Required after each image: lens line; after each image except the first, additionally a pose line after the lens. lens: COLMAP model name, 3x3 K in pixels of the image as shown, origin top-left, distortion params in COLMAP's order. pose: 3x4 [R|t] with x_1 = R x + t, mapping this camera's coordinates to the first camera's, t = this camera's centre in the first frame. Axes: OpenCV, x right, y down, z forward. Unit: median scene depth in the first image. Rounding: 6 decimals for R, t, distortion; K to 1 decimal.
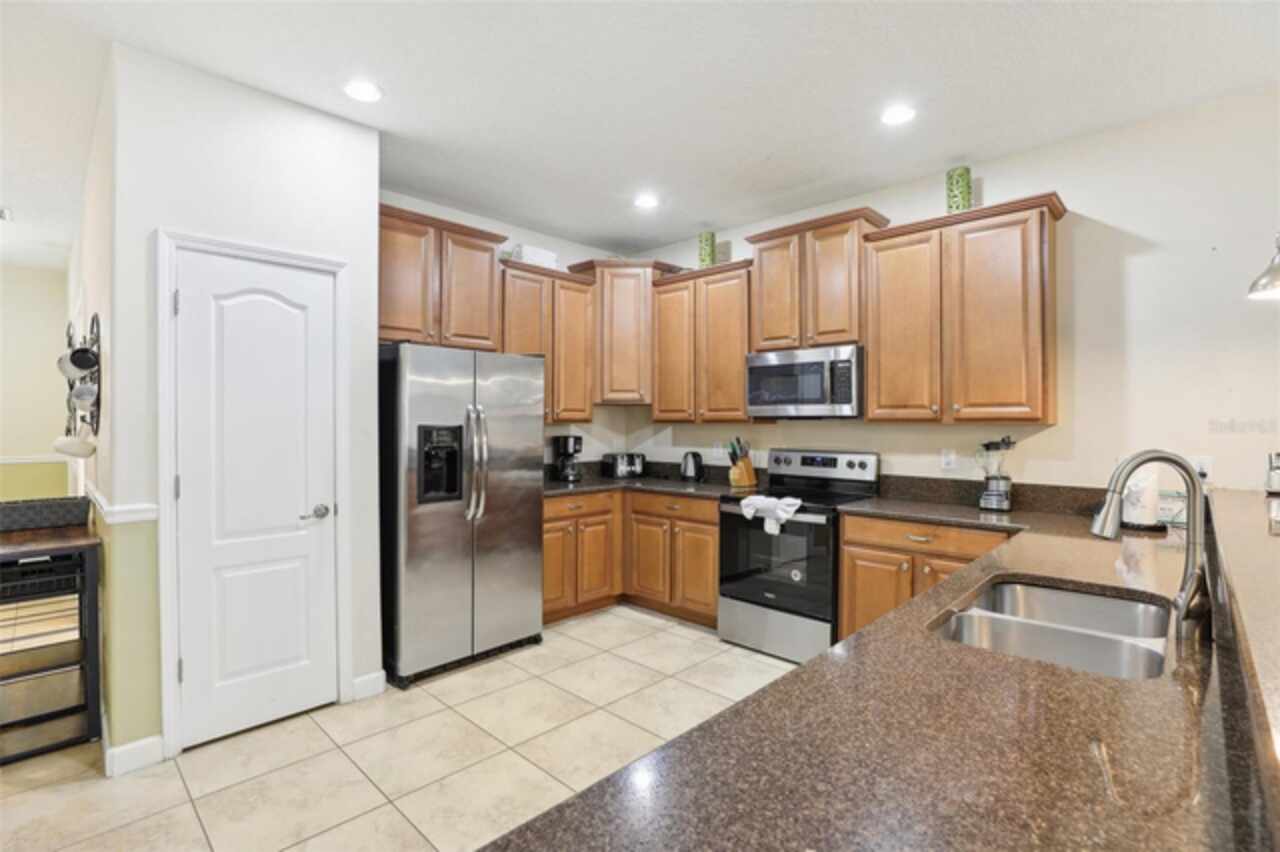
lens RADIAL K [[594.0, 0, 637.1], [0, 594.0, 414.3], [0, 0, 1]] dist [-0.032197, 0.003464]
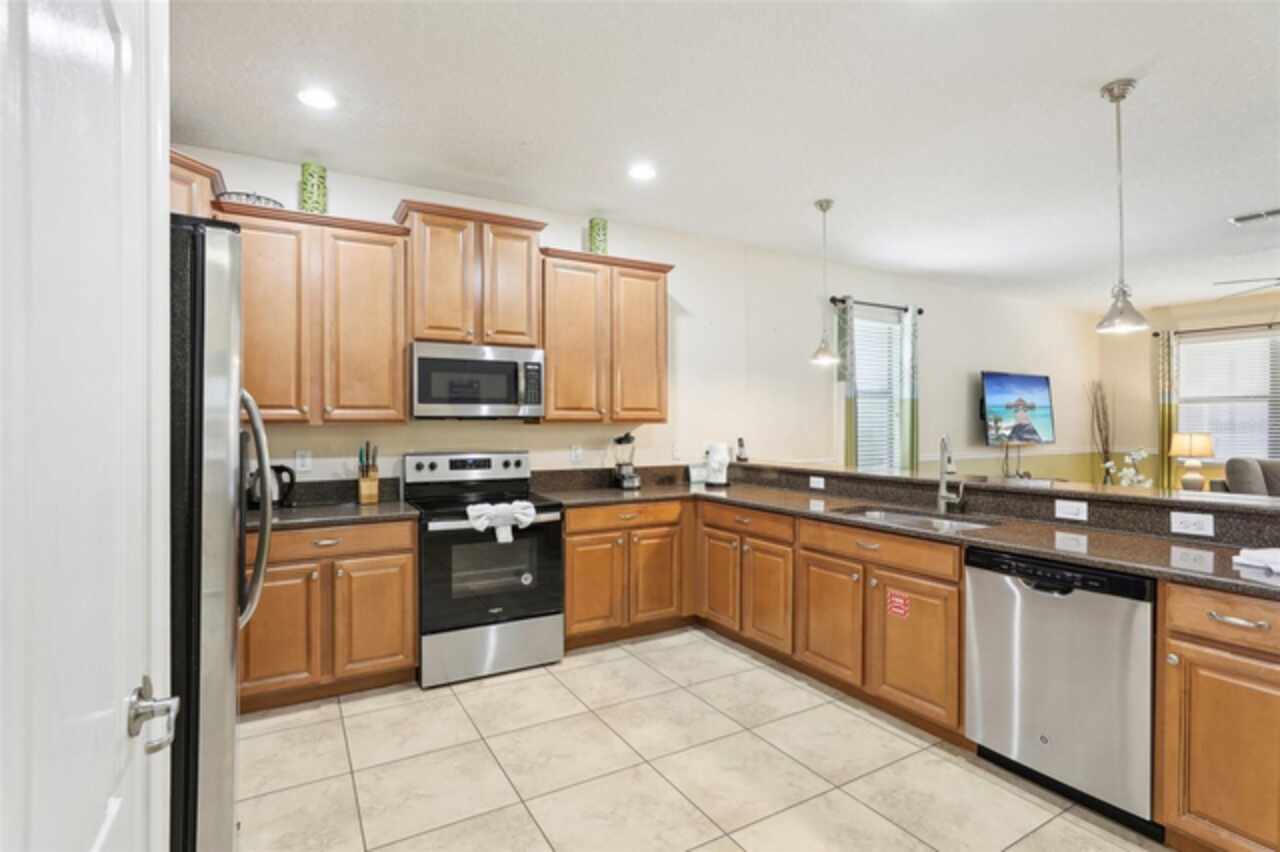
lens RADIAL K [[594.0, 0, 639.2], [0, 594.0, 422.2], [0, 0, 1]] dist [-0.032197, 0.003464]
pose [[0.280694, -0.000853, 0.959797, -0.597486], [-0.009855, 0.999944, 0.003771, 0.006767], [-0.959747, -0.010518, 0.280670, 0.526876]]
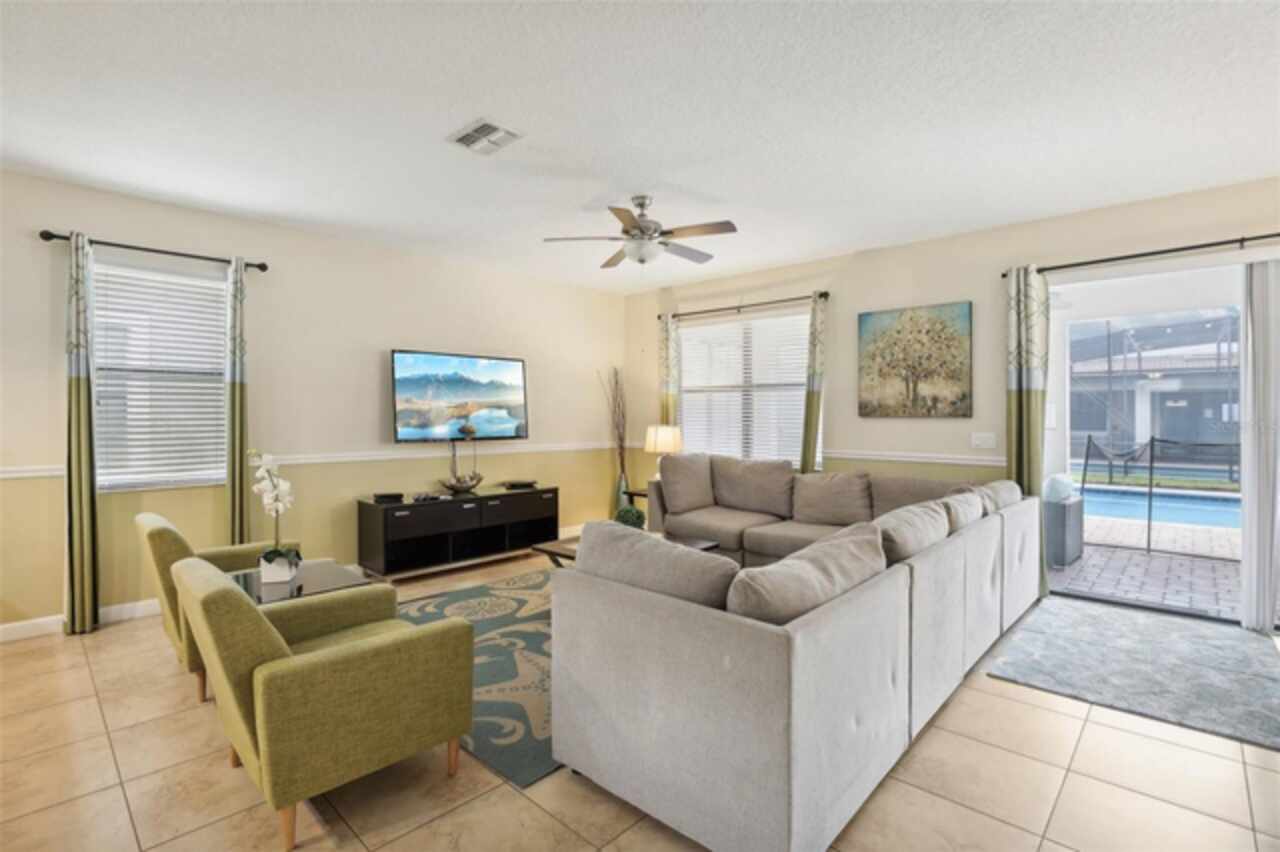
lens RADIAL K [[594.0, 0, 646.5], [0, 594.0, 414.2], [0, 0, 1]] dist [-0.032197, 0.003464]
pose [[-0.027682, -0.002618, 0.999613, -0.016225], [-0.012739, 0.999916, 0.002266, -0.005941], [-0.999536, -0.012671, -0.027713, -0.590095]]
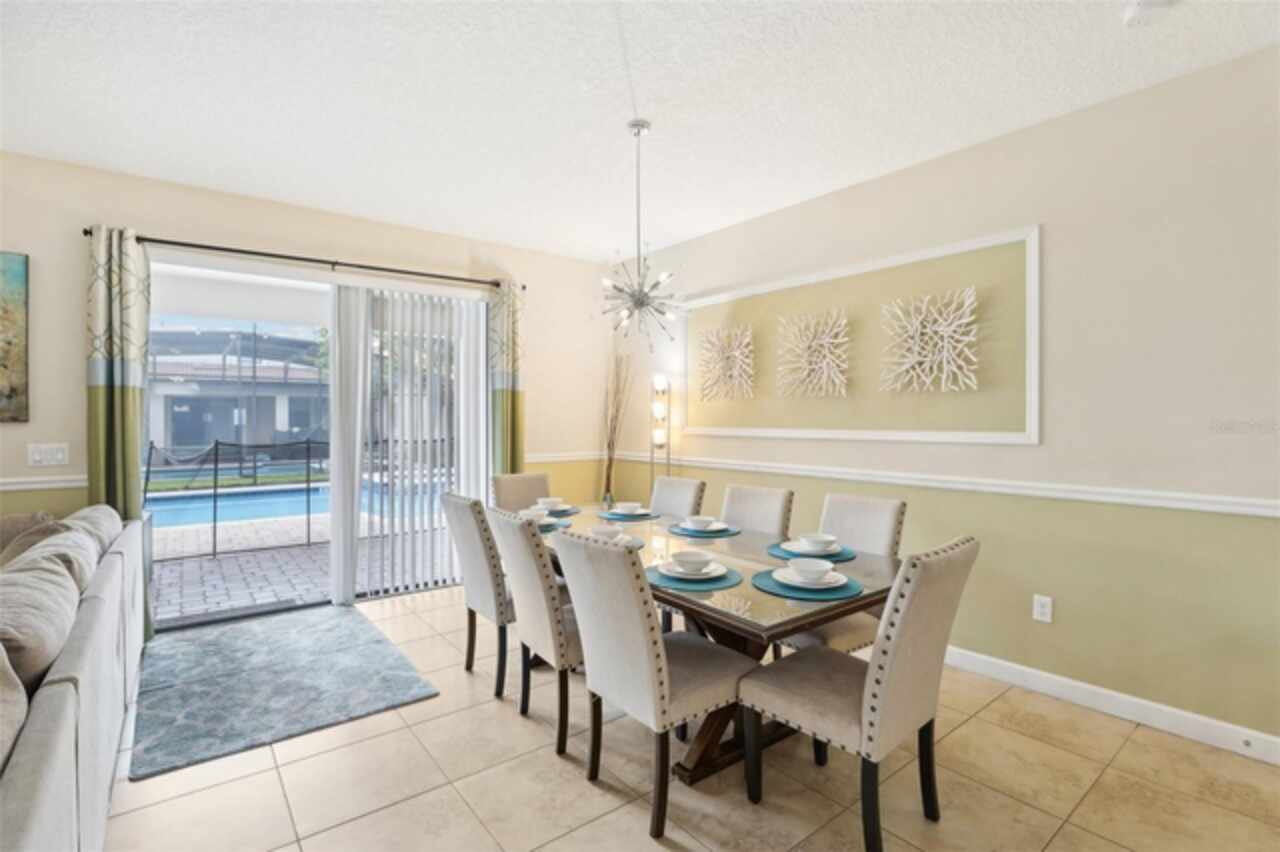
lens RADIAL K [[594.0, 0, 641.9], [0, 594.0, 420.6], [0, 0, 1]] dist [-0.032197, 0.003464]
pose [[-0.990955, -0.002597, 0.134167, 0.212200], [-0.003618, 0.999966, -0.007365, -0.003152], [-0.134143, -0.007783, -0.990931, -0.587599]]
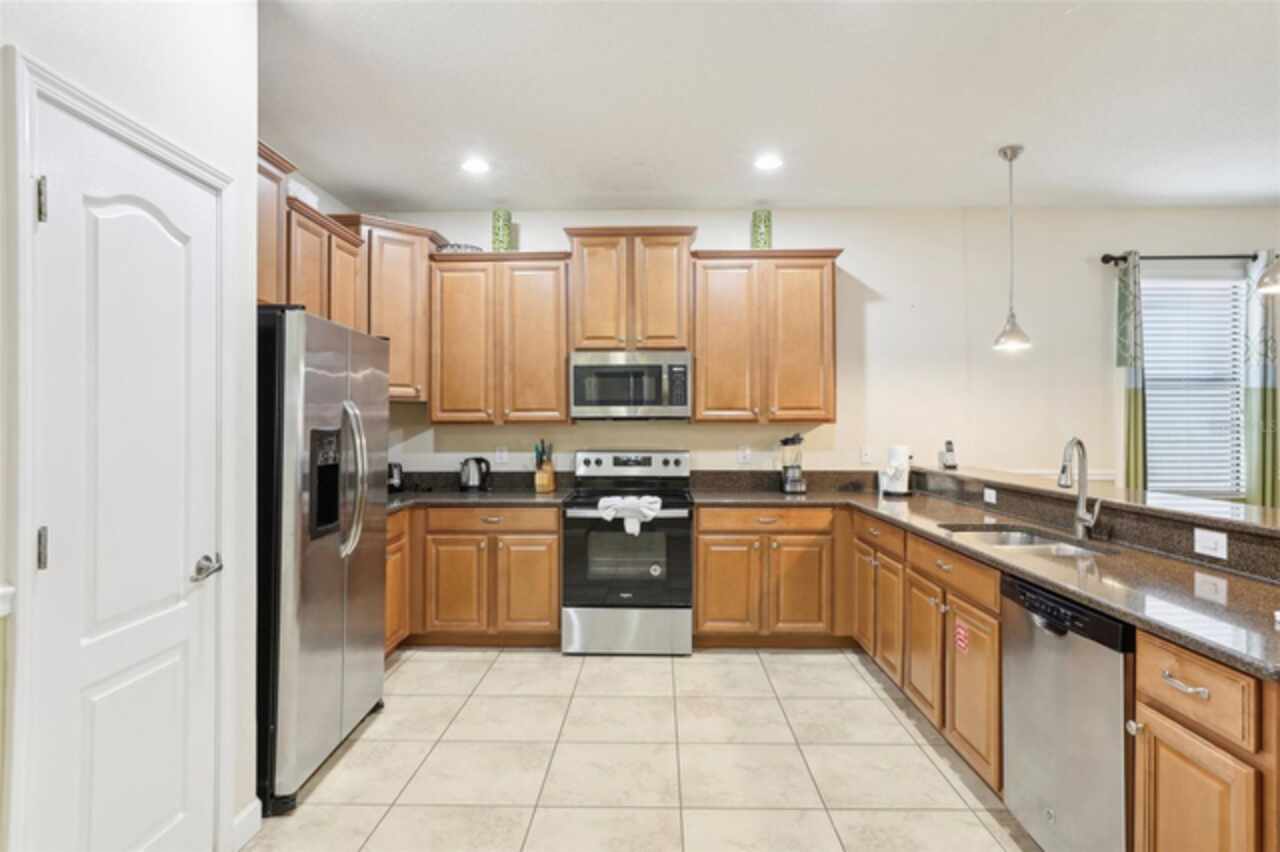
lens RADIAL K [[688.6, 0, 648.2], [0, 688.6, 419.0], [0, 0, 1]] dist [-0.024039, 0.004260]
pose [[0.735652, 0.000723, 0.677359, -0.539134], [-0.005059, 0.999977, 0.004427, 0.001048], [-0.677341, -0.006684, 0.735639, 0.115795]]
